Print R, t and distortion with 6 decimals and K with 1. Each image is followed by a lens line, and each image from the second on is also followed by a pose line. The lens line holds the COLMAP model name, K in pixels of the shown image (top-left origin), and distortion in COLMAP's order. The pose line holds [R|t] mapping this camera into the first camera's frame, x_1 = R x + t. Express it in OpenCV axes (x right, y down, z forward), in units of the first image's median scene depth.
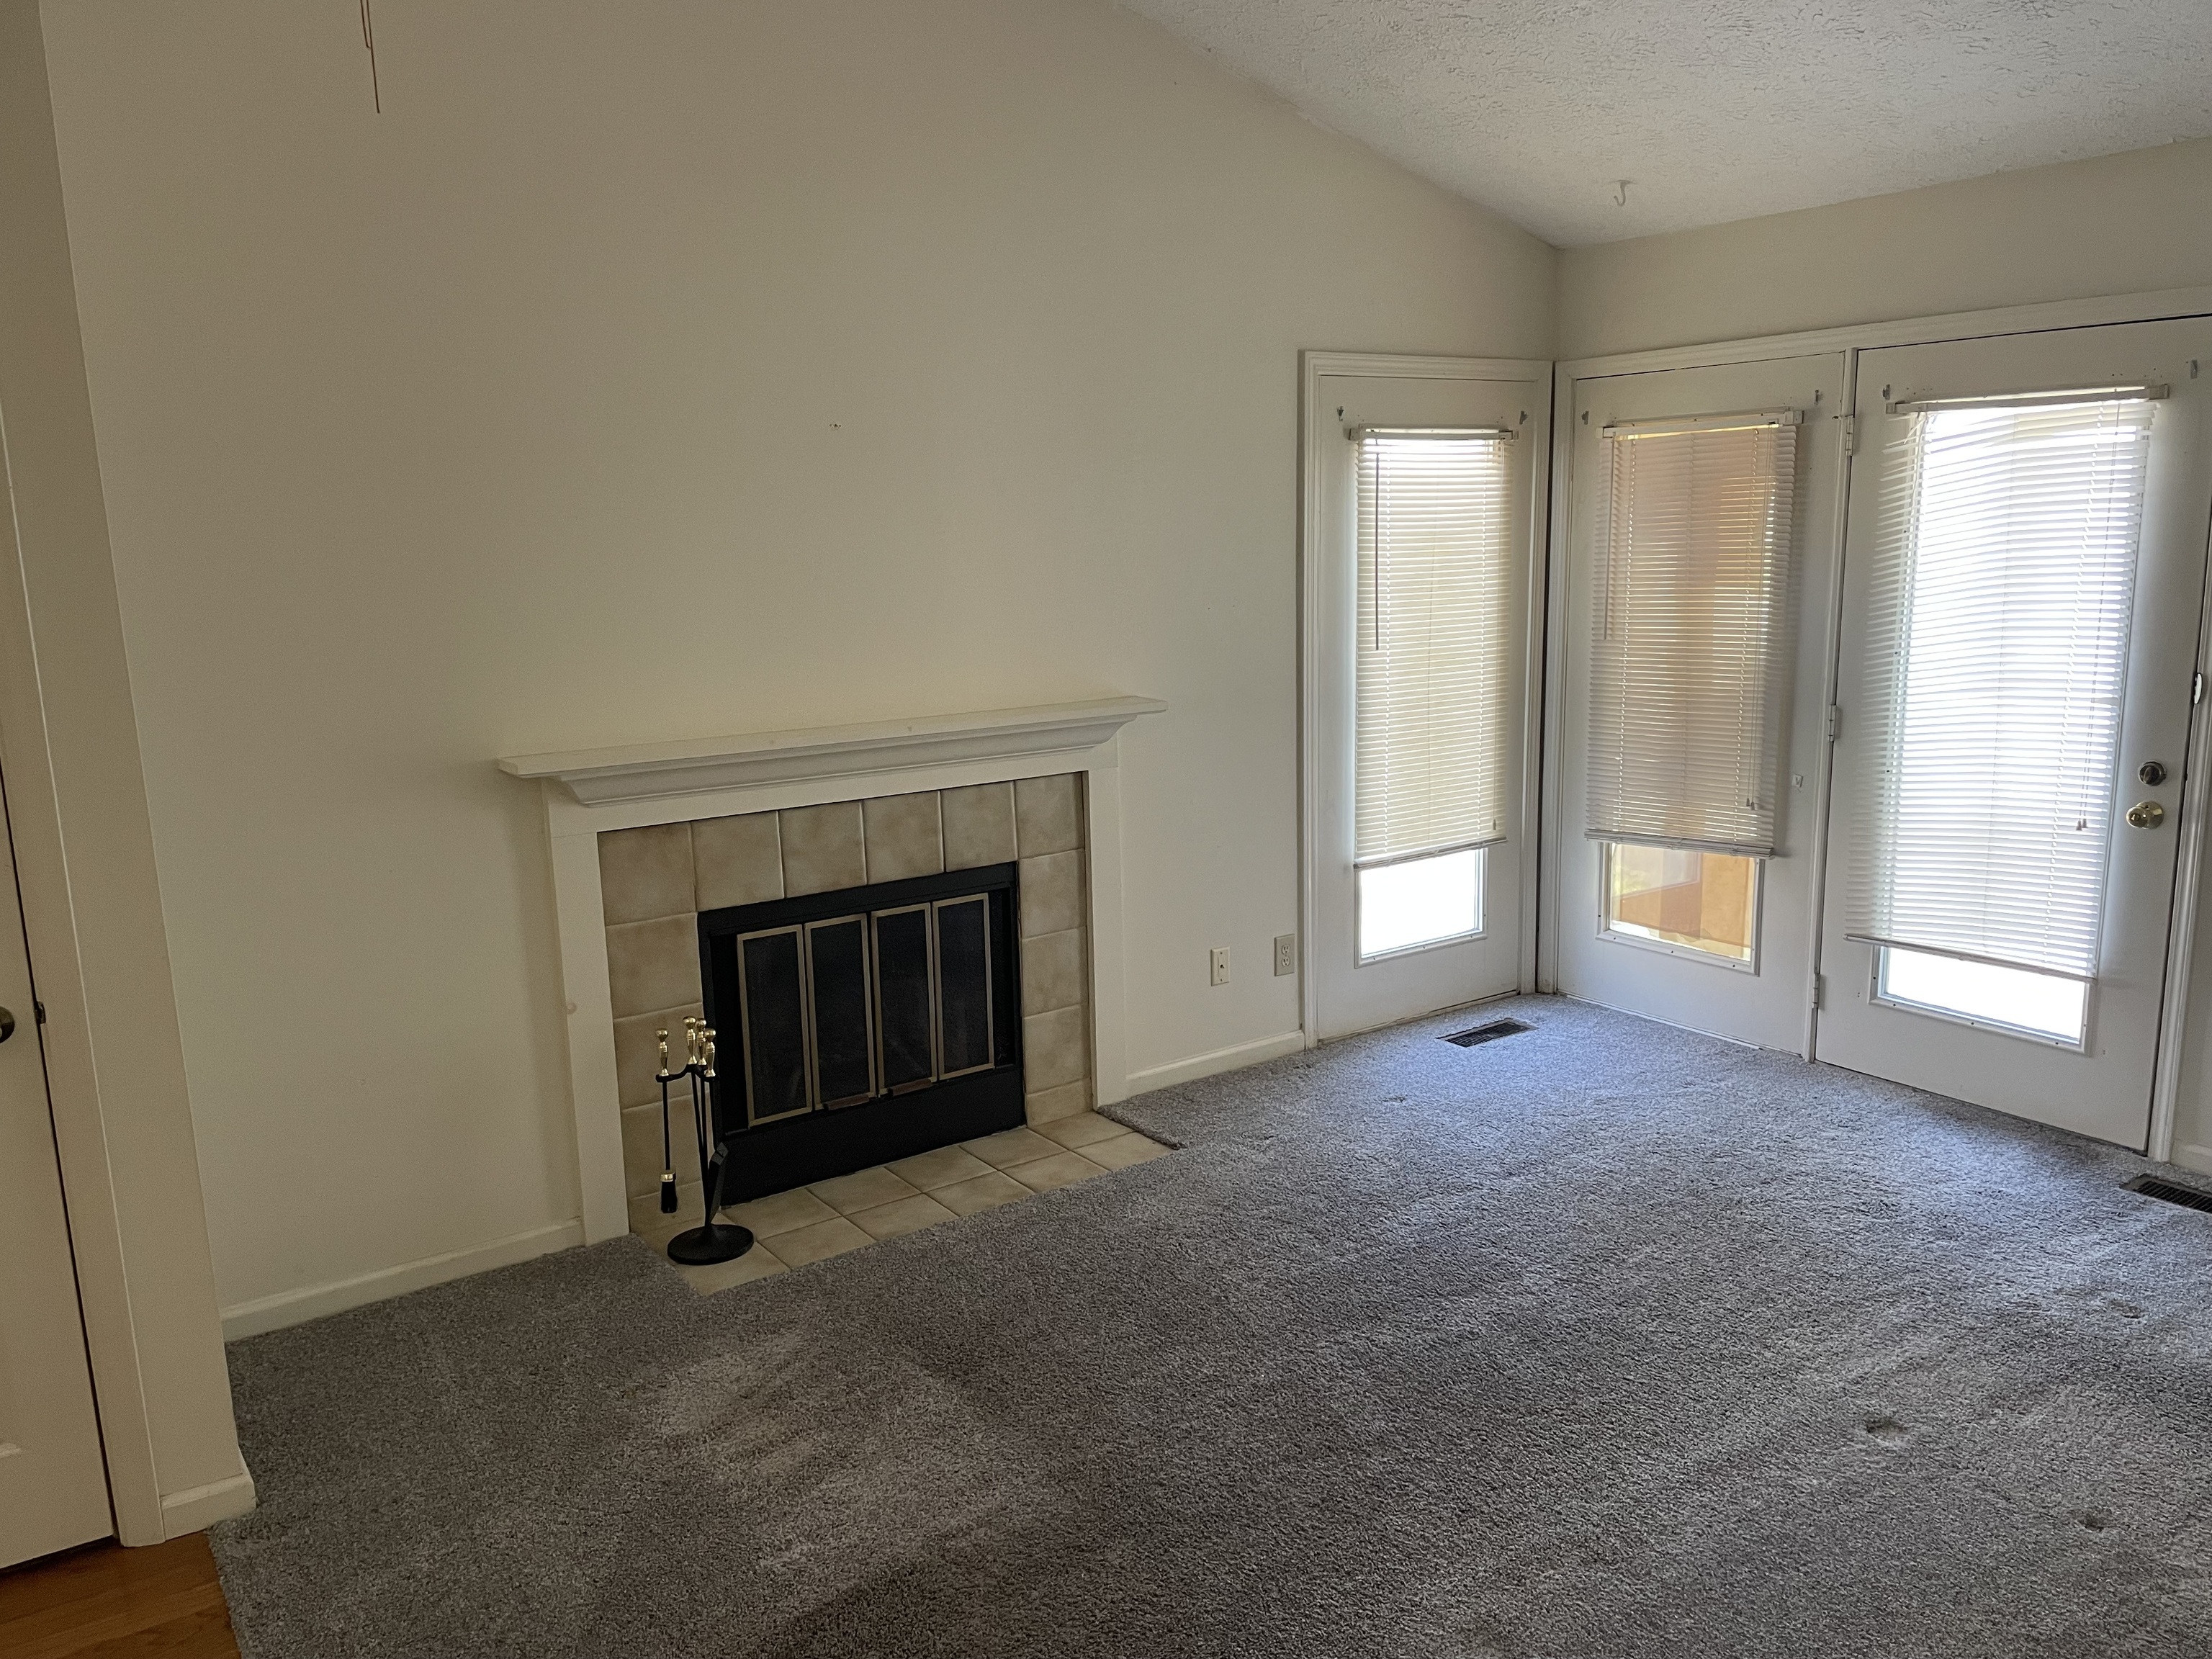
lens RADIAL K [[1666.2, 0, 1115.9], [0, 1666.2, 842.4], [0, 0, 1]] dist [0.100335, -0.122066]
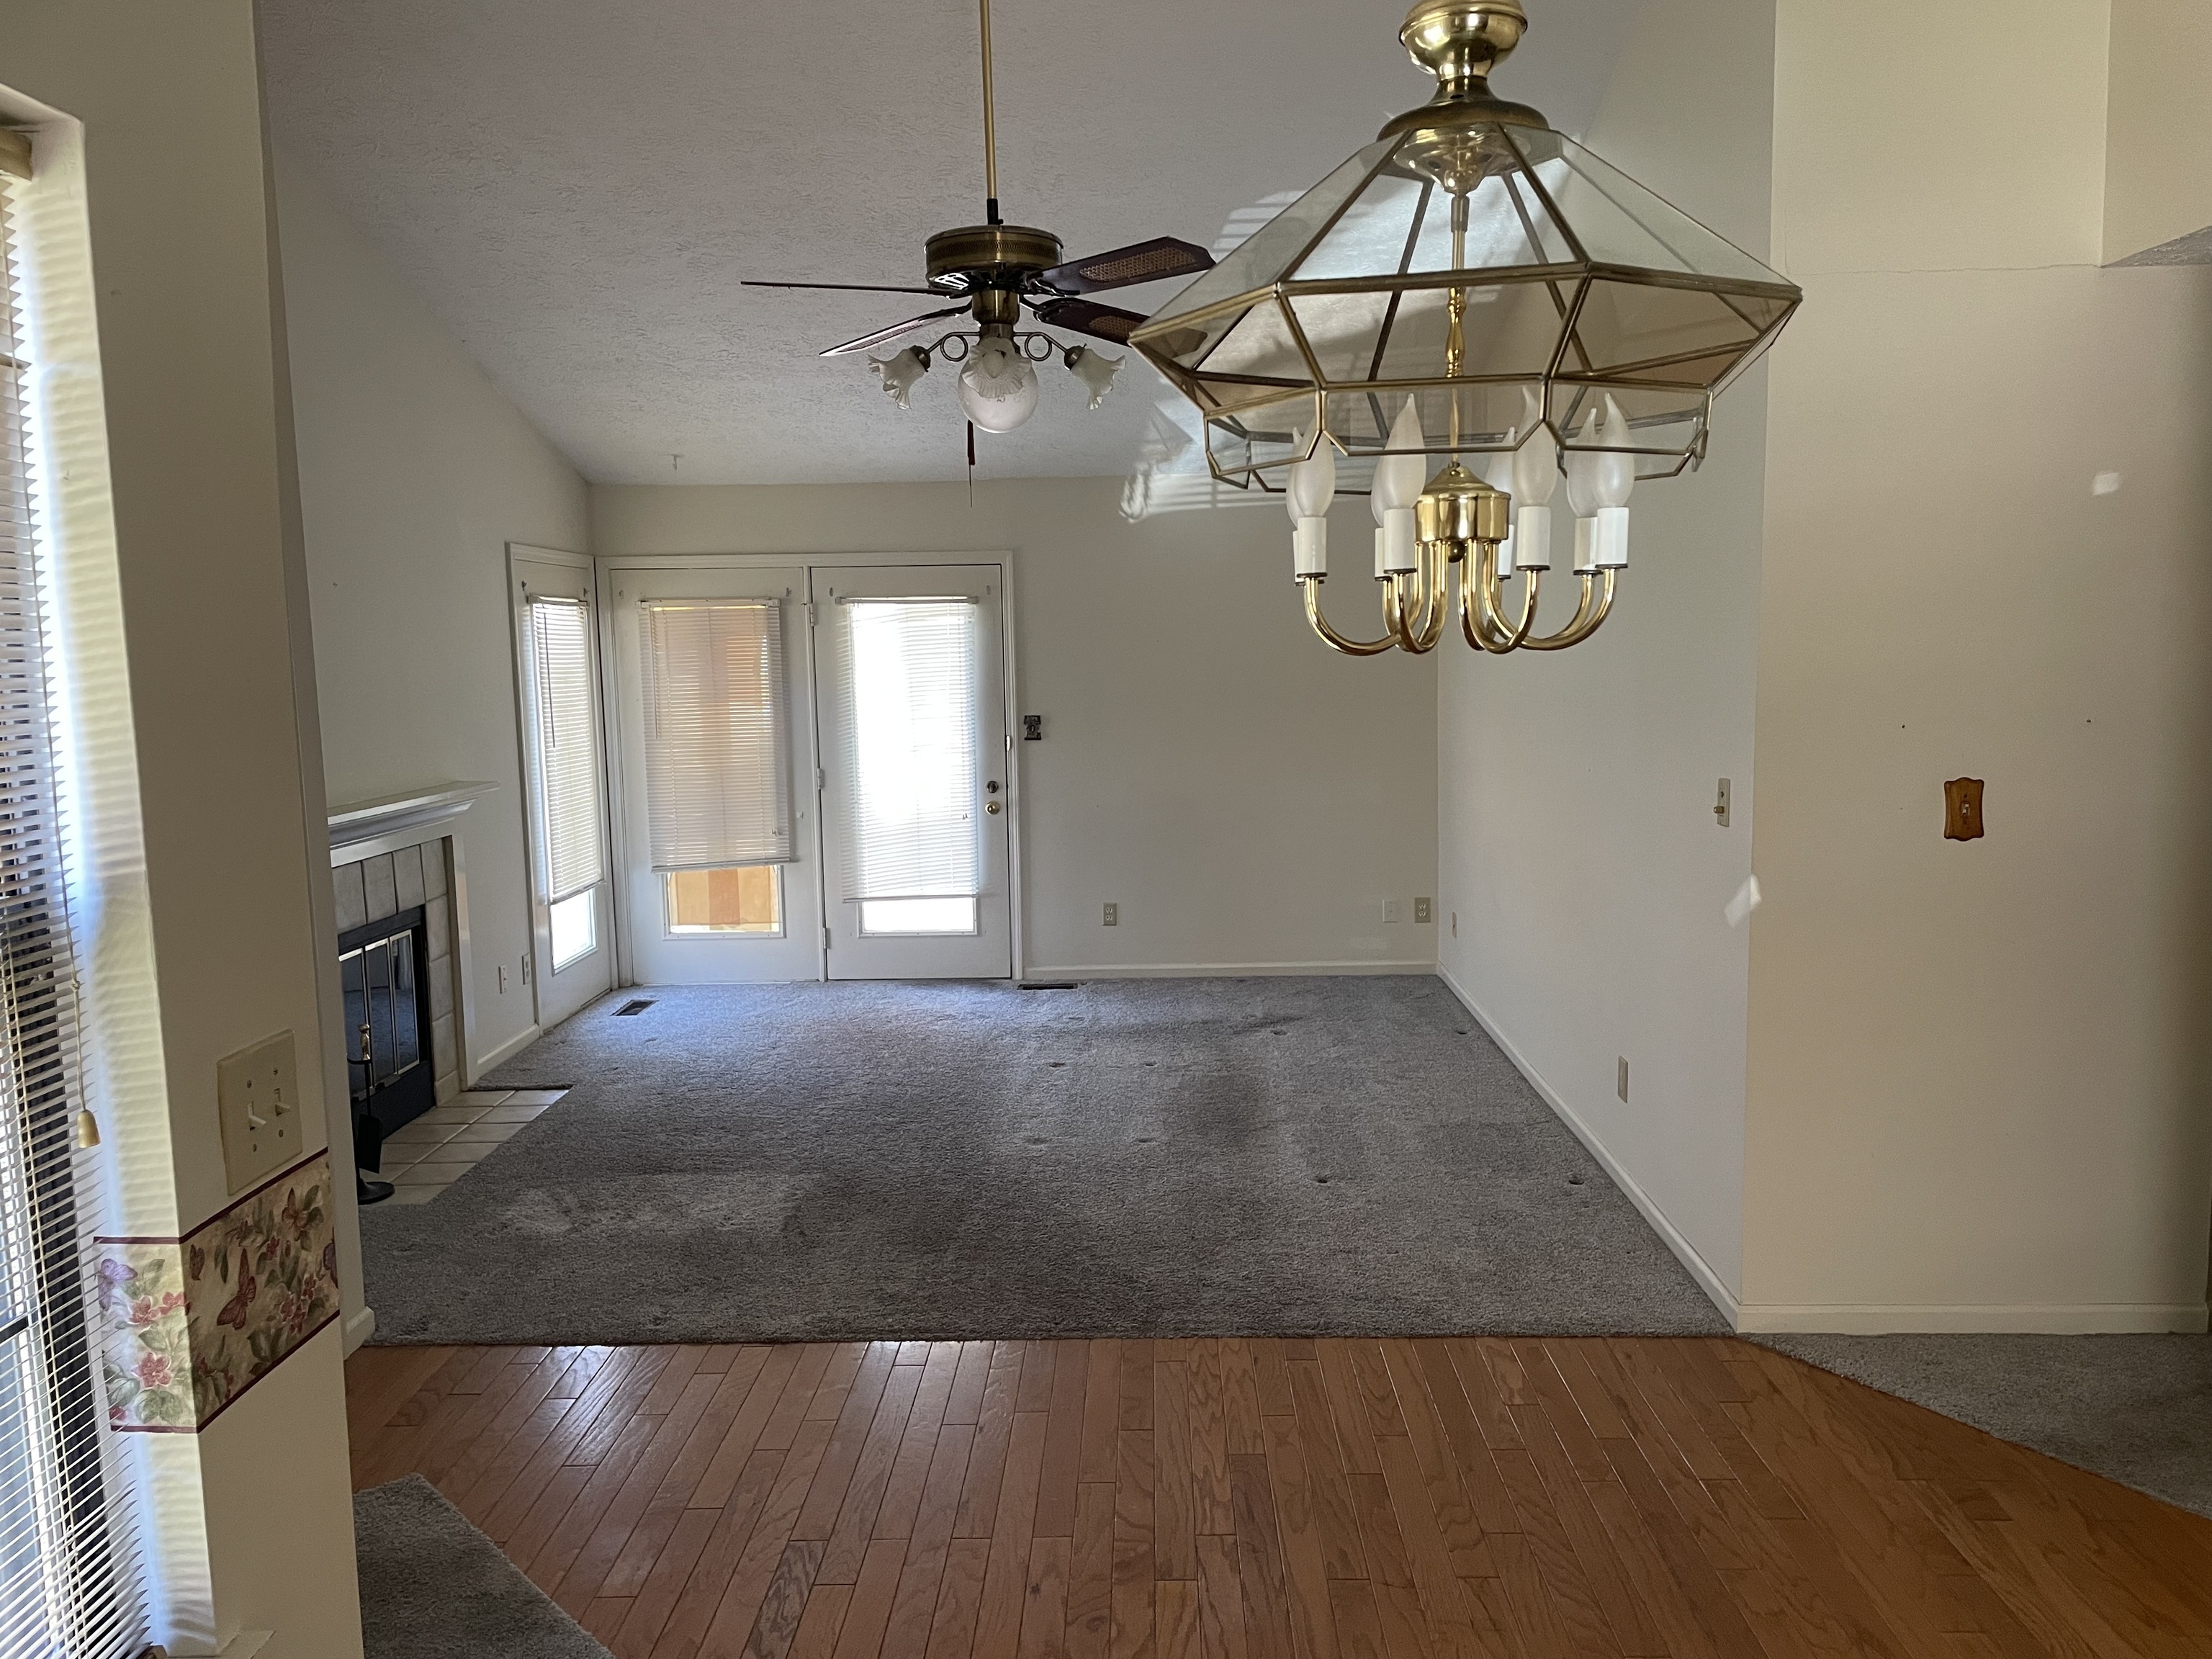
lens RADIAL K [[1666.2, 0, 1122.5], [0, 1666.2, 839.2], [0, 0, 1]] dist [0.100335, -0.122066]
pose [[0.590210, -0.081654, 0.803110, -0.817949], [0.157979, 0.987317, -0.015717, 0.070036], [-0.791641, 0.136151, 0.595624, -0.265124]]
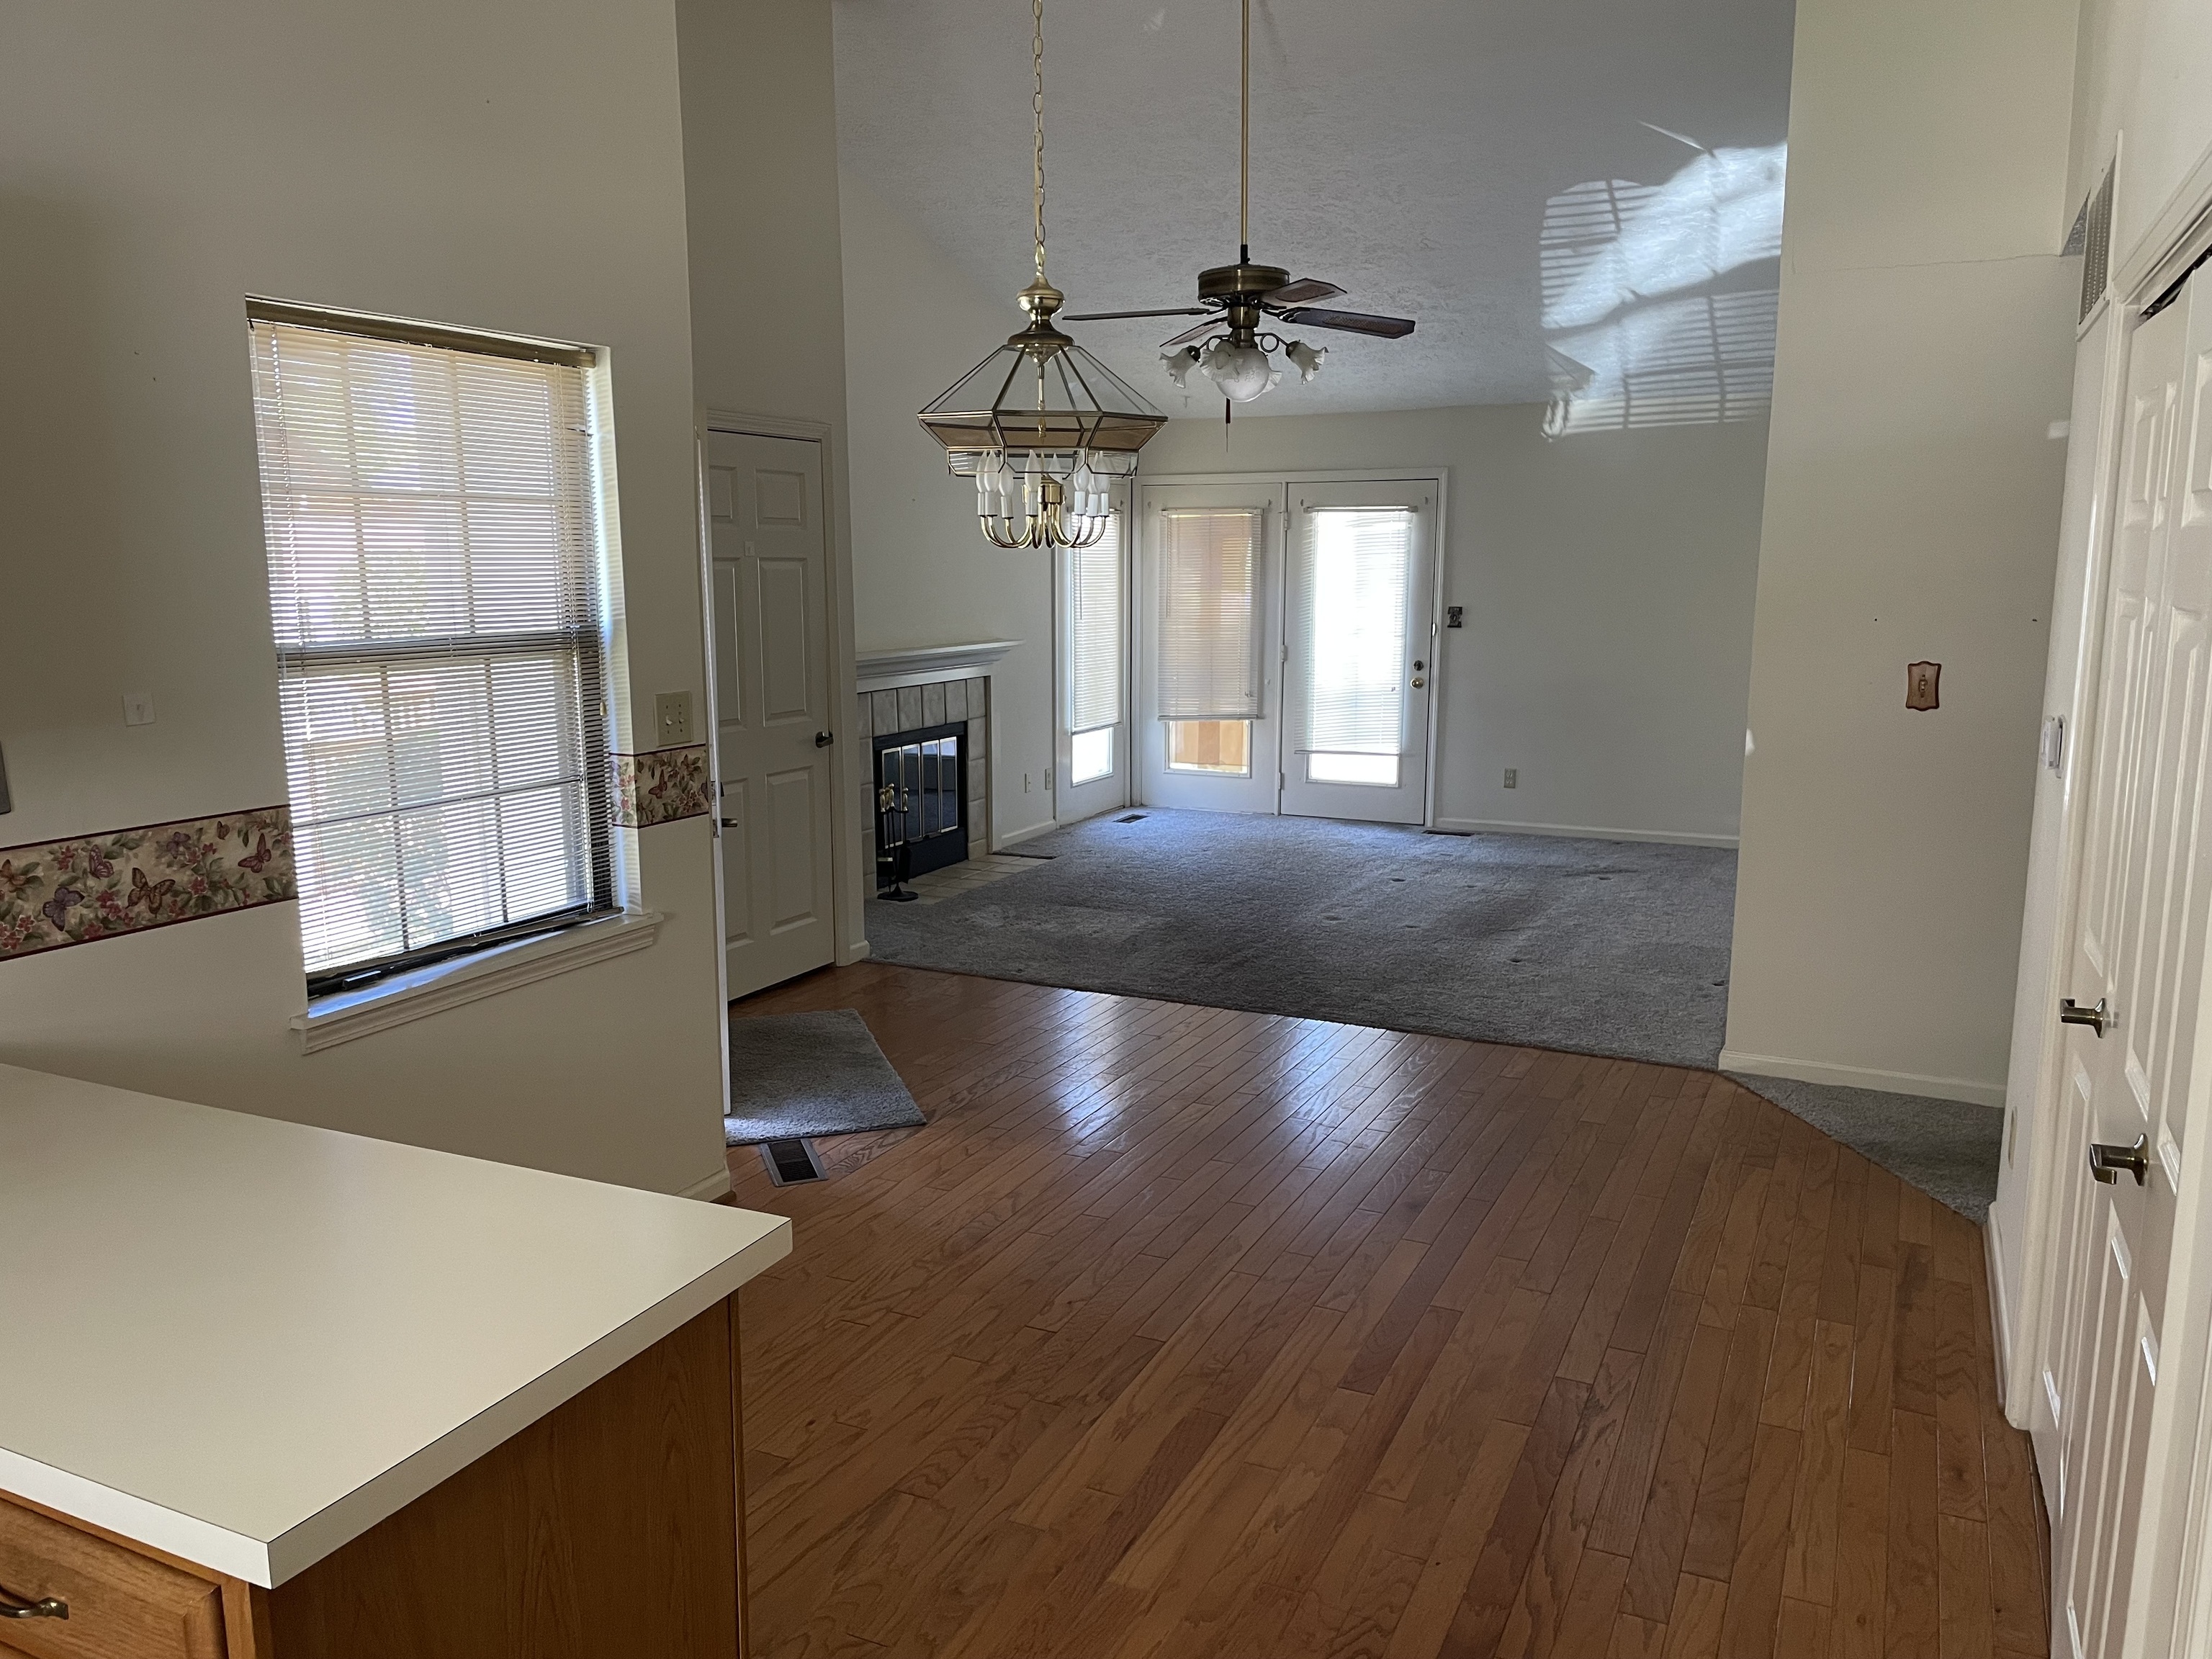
lens RADIAL K [[1666.2, 0, 1116.1], [0, 1666.2, 837.0], [0, 0, 1]] dist [0.100335, -0.122066]
pose [[0.868529, -0.059236, 0.492086, -0.883808], [0.072884, 0.997303, -0.008587, 0.178134], [-0.490250, 0.043323, 0.870504, -0.794141]]
